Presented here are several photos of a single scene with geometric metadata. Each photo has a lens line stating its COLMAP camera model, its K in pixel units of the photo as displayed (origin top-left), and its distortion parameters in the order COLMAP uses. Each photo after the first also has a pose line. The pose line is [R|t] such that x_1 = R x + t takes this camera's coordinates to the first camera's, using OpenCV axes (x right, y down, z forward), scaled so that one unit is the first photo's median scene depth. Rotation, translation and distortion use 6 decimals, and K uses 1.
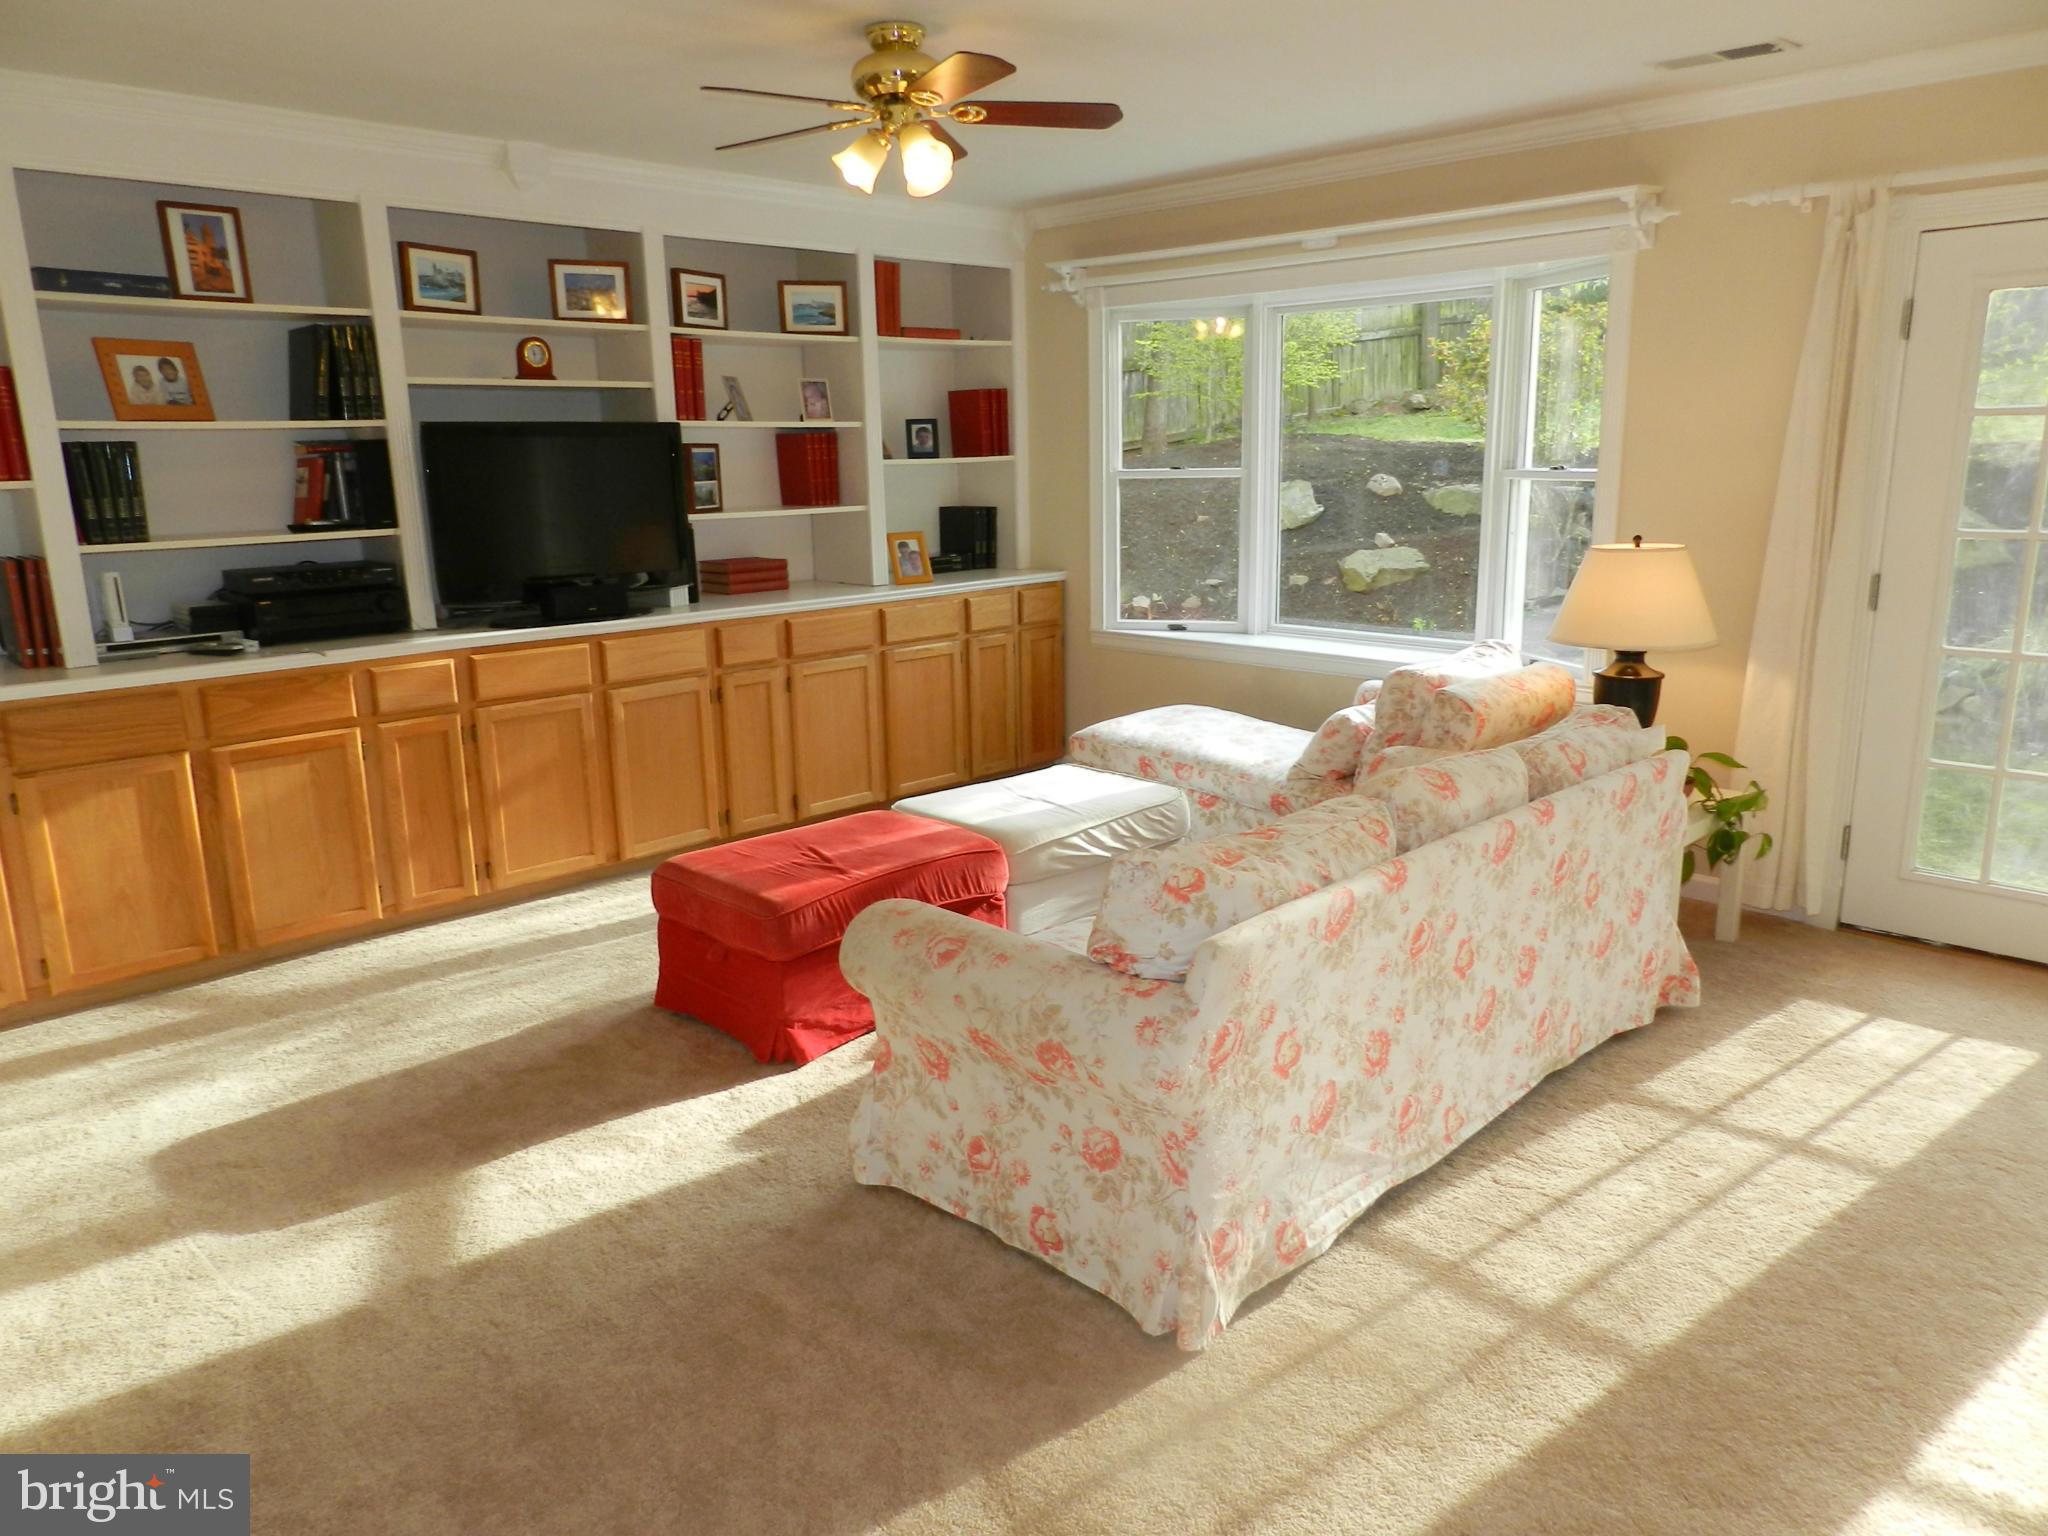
lens RADIAL K [[1473.3, 0, 1024.0], [0, 1473.3, 768.0], [0, 0, 1]] dist [0.010058, 0.000182]
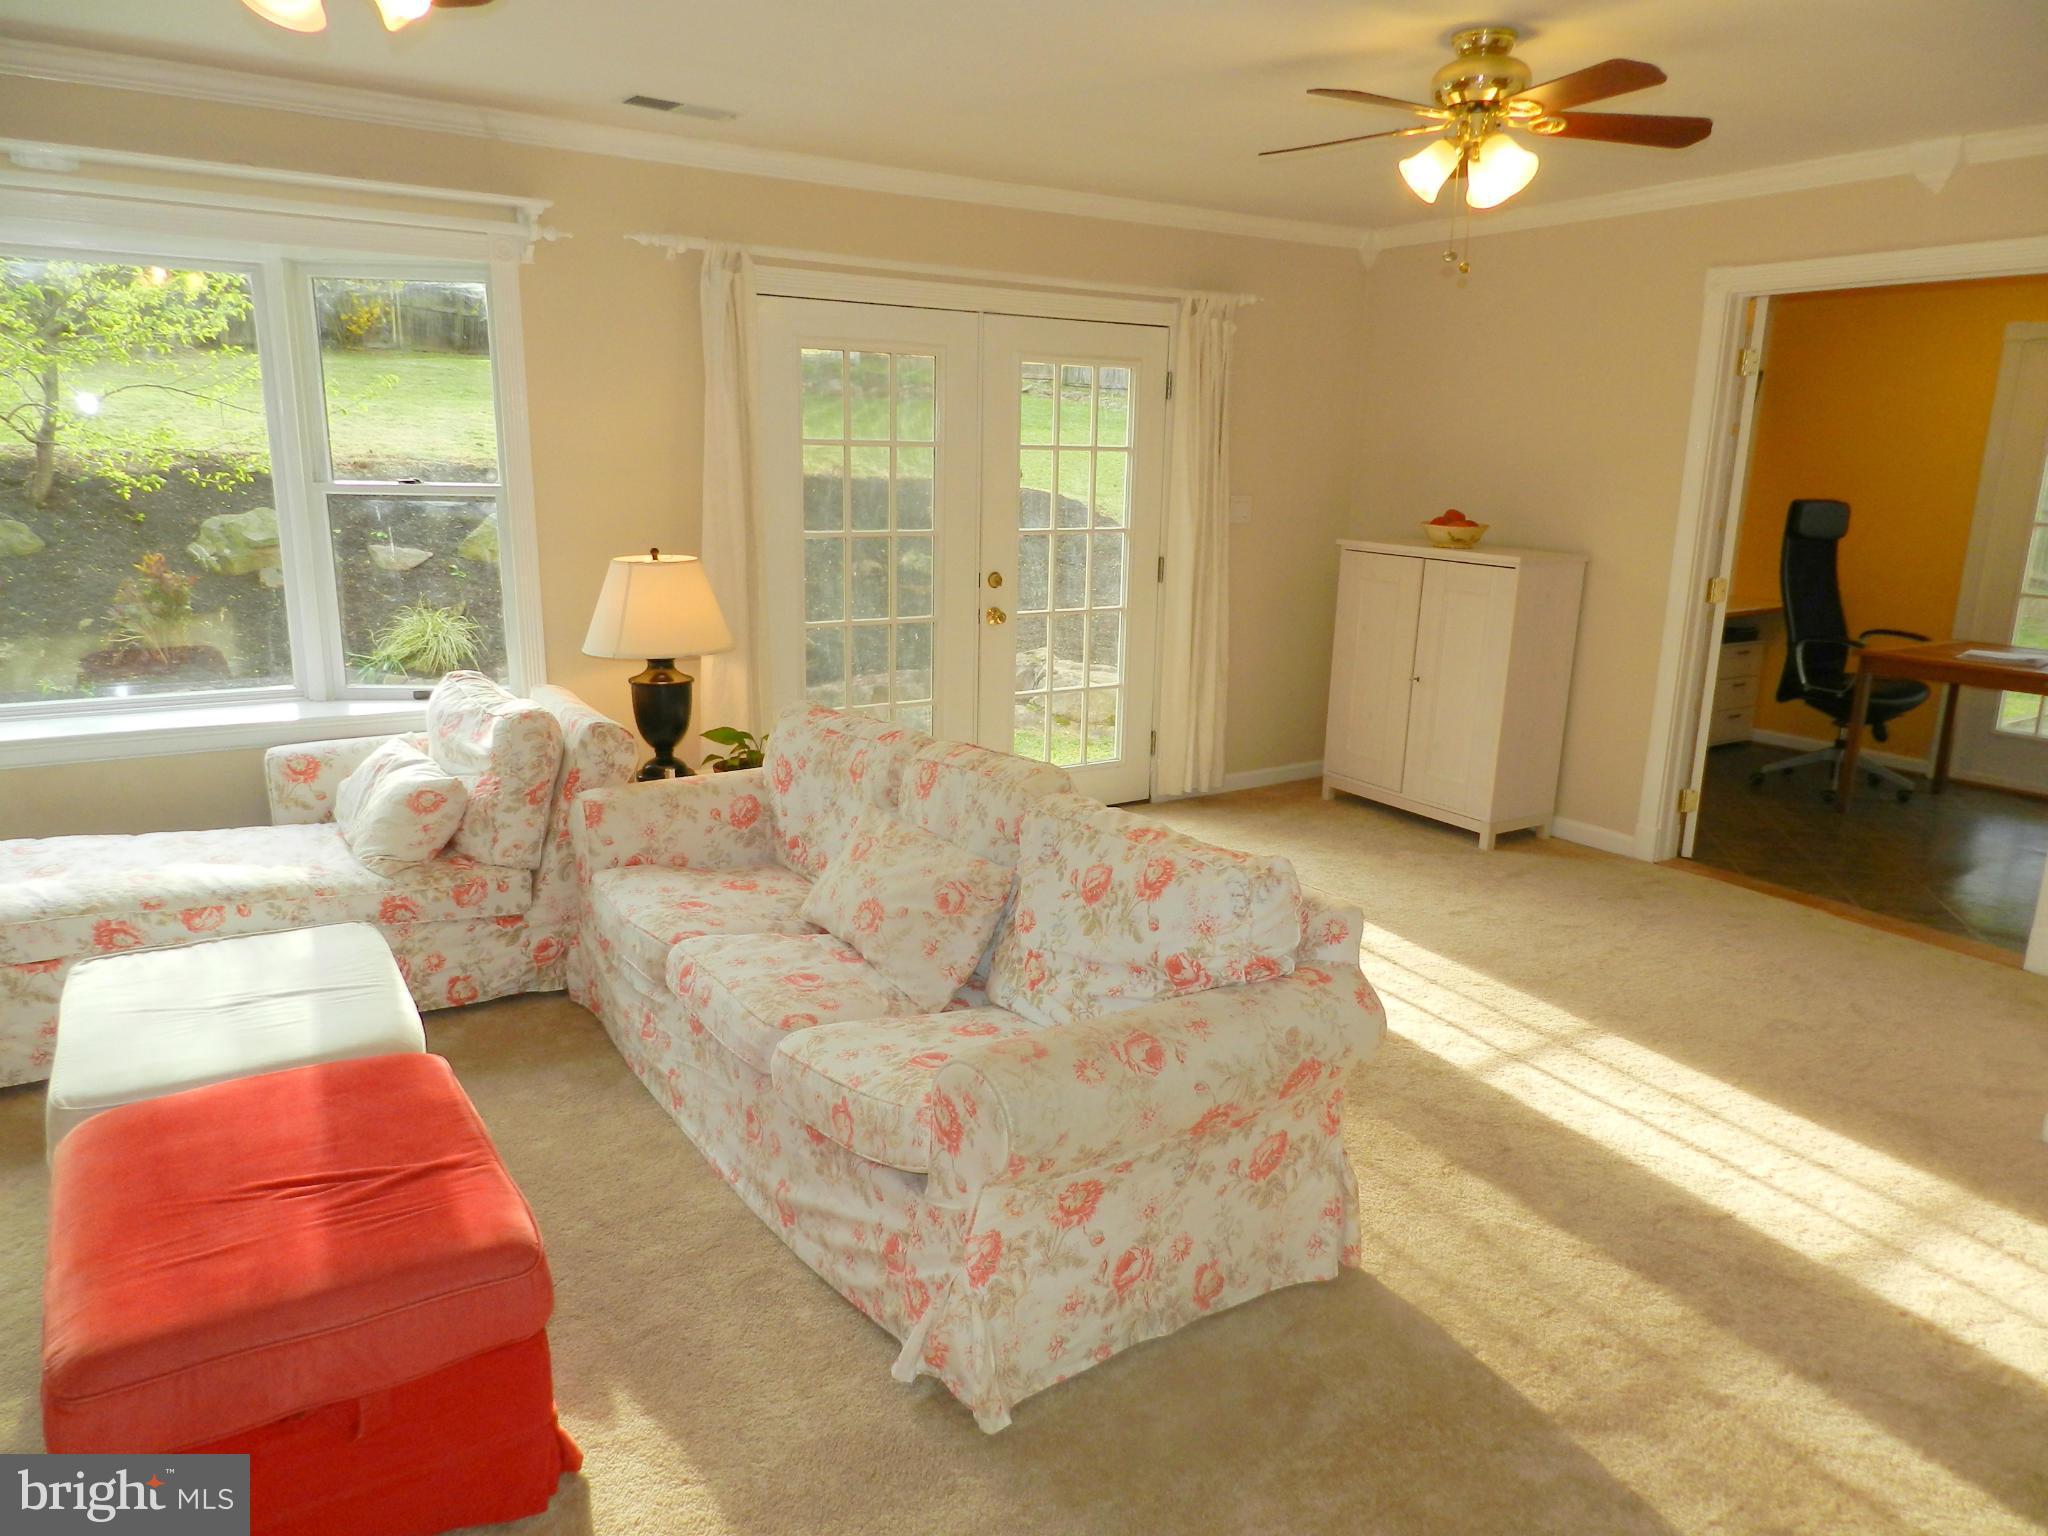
lens RADIAL K [[1397.0, 0, 1024.0], [0, 1397.0, 768.0], [0, 0, 1]] dist [0.017511, 0.006359]
pose [[0.190716, -0.200532, 0.960945, -0.525074], [0.193943, 0.967314, 0.163370, -0.118421], [-0.962296, 0.155211, 0.223374, 0.550509]]
